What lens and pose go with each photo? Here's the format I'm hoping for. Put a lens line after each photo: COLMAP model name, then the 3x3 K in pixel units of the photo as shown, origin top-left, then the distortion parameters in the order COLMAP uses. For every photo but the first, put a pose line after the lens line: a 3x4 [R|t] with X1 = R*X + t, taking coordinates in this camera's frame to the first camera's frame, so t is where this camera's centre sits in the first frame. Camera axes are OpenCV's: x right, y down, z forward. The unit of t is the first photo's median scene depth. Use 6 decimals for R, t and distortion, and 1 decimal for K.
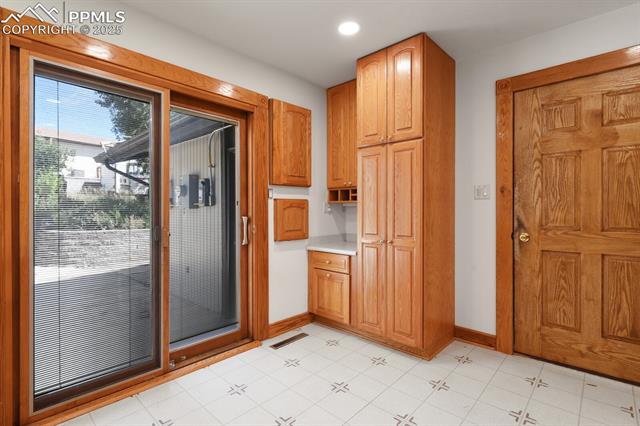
lens RADIAL K [[309.8, 0, 320.0], [0, 309.8, 213.0], [0, 0, 1]] dist [0.004207, 0.000808]
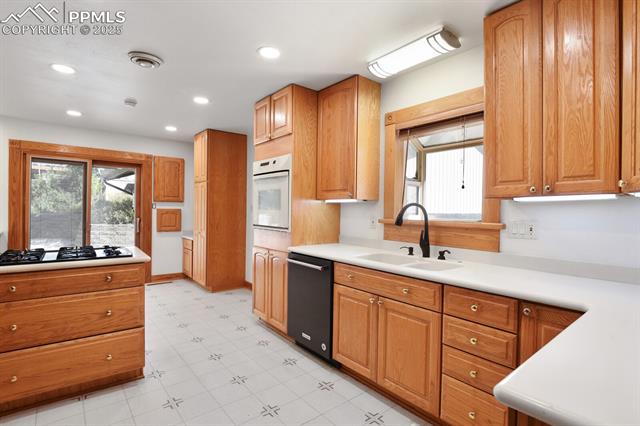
lens RADIAL K [[322.5, 0, 320.0], [0, 322.5, 213.0], [0, 0, 1]] dist [-0.002467, -0.000715]
pose [[0.989022, 0.020235, -0.146376, 1.083318], [-0.020041, 0.999795, 0.002800, -0.045141], [0.146402, 0.000164, 0.989225, -0.757349]]
